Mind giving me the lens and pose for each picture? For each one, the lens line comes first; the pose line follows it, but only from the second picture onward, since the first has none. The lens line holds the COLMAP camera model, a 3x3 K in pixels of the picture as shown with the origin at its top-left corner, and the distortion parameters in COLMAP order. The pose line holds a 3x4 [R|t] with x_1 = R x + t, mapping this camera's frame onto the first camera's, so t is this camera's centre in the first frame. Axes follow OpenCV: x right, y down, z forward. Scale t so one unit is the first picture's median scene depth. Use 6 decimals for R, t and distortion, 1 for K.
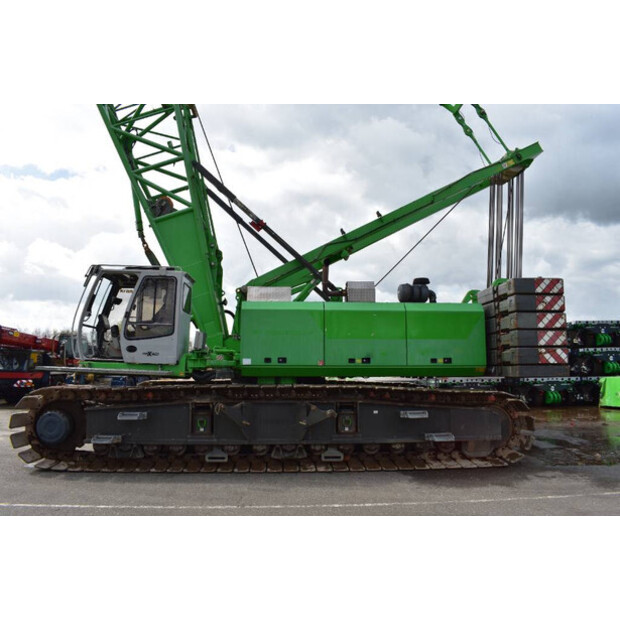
lens RADIAL K [[483.3, 0, 308.9], [0, 483.3, 320.9], [0, 0, 1]] dist [-0.098797, 0.006082]
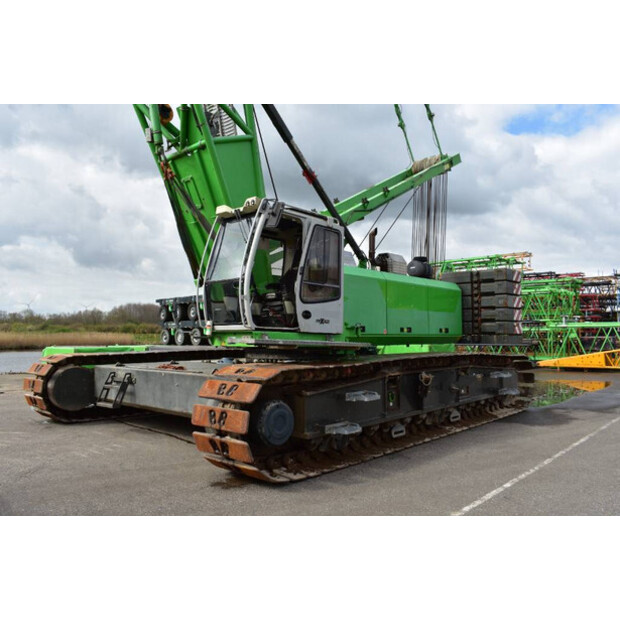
lens RADIAL K [[533.2, 0, 310.0], [0, 533.2, 310.0], [0, 0, 1]] dist [-0.052684, 0.002953]
pose [[0.691007, 0.033128, 0.722089, -0.996492], [-0.070719, 0.997255, 0.021924, 0.030922], [-0.719380, -0.066215, 0.691453, 0.378259]]
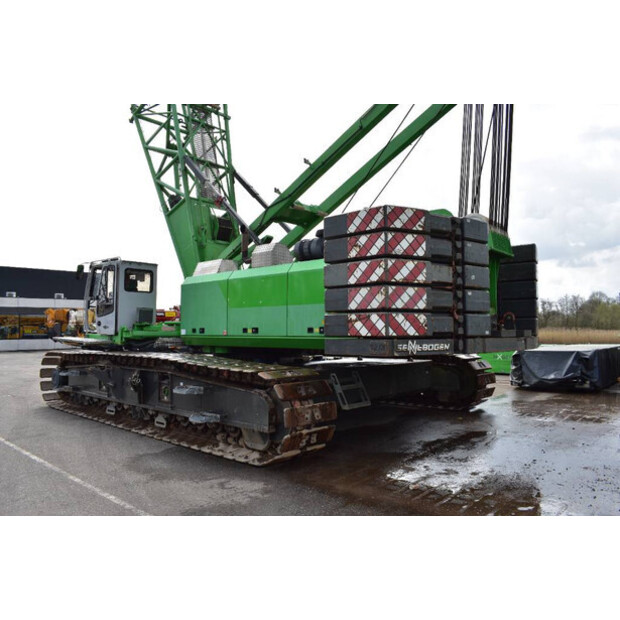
lens RADIAL K [[483.3, 0, 308.9], [0, 483.3, 320.9], [0, 0, 1]] dist [-0.098797, 0.006082]
pose [[0.728164, -0.016633, -0.685202, 0.925740], [0.061987, 0.997207, 0.041668, 0.035019], [0.682595, -0.072815, 0.727161, 0.443894]]
